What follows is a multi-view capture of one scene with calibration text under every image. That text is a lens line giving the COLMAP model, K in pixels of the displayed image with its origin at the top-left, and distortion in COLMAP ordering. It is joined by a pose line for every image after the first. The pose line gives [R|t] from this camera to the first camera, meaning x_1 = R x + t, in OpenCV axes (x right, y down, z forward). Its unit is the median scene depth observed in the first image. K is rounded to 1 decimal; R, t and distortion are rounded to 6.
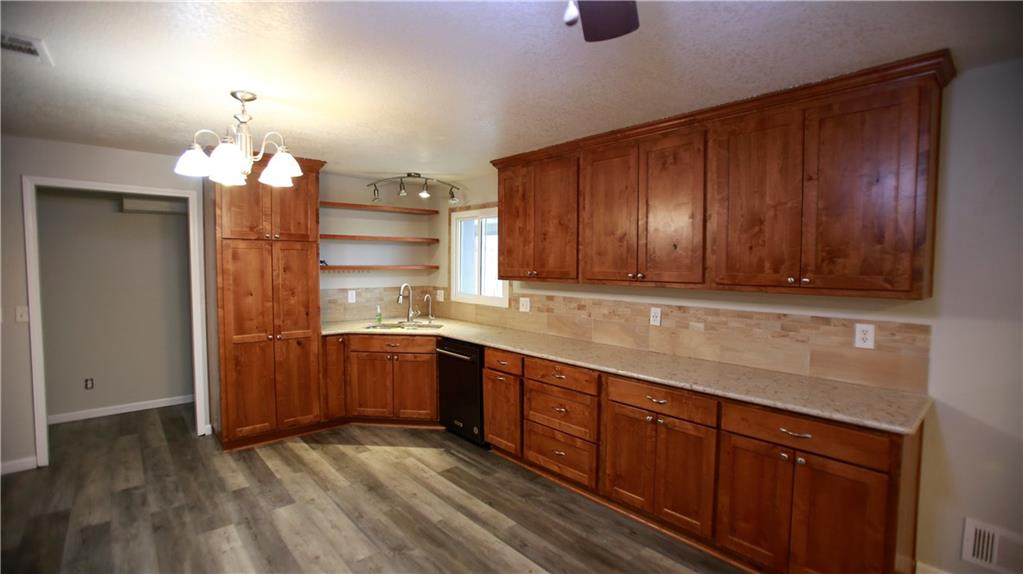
lens RADIAL K [[467.8, 0, 511.9], [0, 467.8, 288.3], [0, 0, 1]] dist [-0.048423, 0.003075]
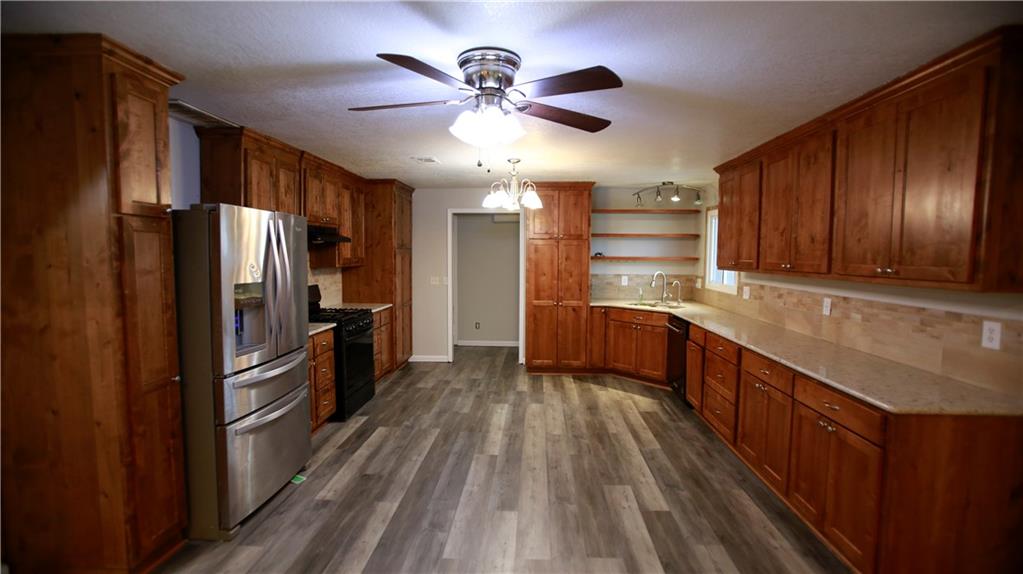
lens RADIAL K [[467.8, 0, 511.5], [0, 467.8, 287.4], [0, 0, 1]] dist [-0.048423, 0.003075]
pose [[0.710702, 0.049331, -0.701761, 0.493630], [-0.040447, 0.998754, 0.029246, 0.015772], [0.702329, 0.007598, 0.711812, -0.209992]]
